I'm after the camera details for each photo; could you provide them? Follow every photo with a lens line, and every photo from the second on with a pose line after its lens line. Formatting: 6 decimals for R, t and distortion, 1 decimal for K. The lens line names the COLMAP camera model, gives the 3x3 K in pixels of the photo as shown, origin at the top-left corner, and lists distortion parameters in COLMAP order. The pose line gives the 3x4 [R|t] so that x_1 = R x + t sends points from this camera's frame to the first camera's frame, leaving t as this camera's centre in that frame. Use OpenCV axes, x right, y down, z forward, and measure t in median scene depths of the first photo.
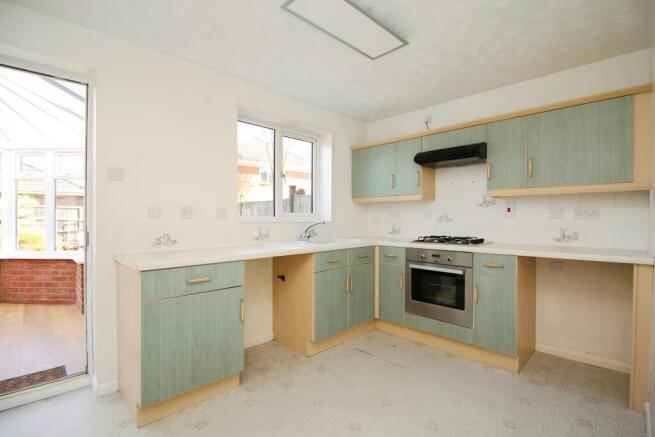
lens RADIAL K [[303.1, 0, 330.5], [0, 303.1, 214.4], [0, 0, 1]] dist [0.004520, 0.000761]
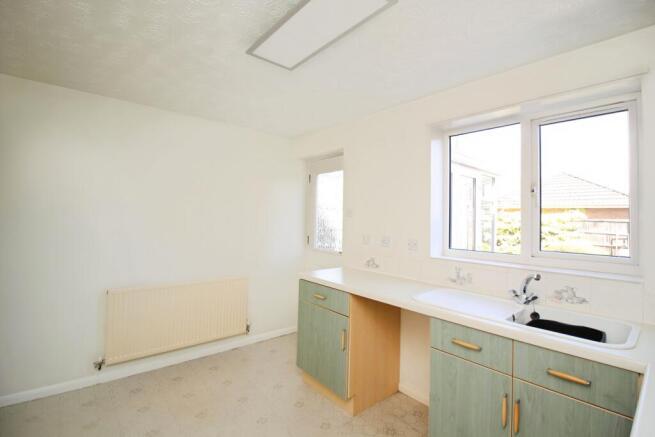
lens RADIAL K [[303.1, 0, 330.5], [0, 303.1, 214.4], [0, 0, 1]] dist [0.004520, 0.000761]
pose [[-0.038661, -0.011425, -0.999187, 0.480891], [-0.018433, 0.999773, -0.010719, -0.066954], [0.999082, 0.018004, -0.038862, 0.615611]]
